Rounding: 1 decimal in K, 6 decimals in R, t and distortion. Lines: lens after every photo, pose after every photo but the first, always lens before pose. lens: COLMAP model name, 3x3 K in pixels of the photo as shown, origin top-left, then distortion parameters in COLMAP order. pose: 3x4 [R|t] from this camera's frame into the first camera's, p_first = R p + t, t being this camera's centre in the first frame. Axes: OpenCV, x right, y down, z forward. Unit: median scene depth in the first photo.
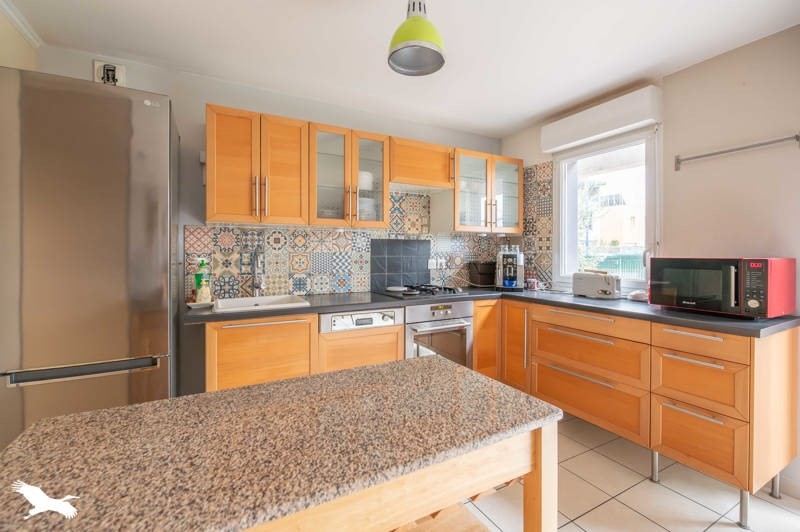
lens RADIAL K [[347.1, 0, 399.0], [0, 347.1, 254.8], [0, 0, 1]] dist [-0.001771, -0.000615]
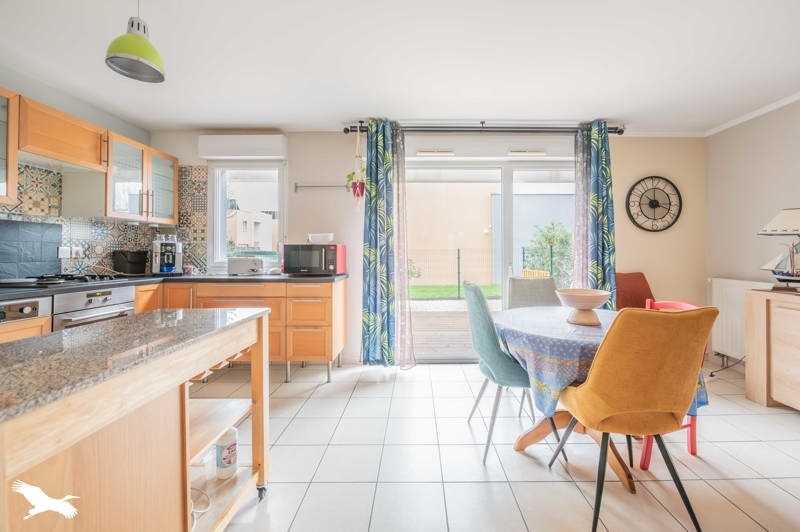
lens RADIAL K [[337.1, 0, 419.9], [0, 337.1, 252.2], [0, 0, 1]] dist [-0.000425, -0.000155]
pose [[0.472179, 0.002519, 0.881499, -0.238440], [0.007581, 0.999947, -0.006919, 0.040878], [-0.881470, 0.009949, 0.472135, -0.193242]]
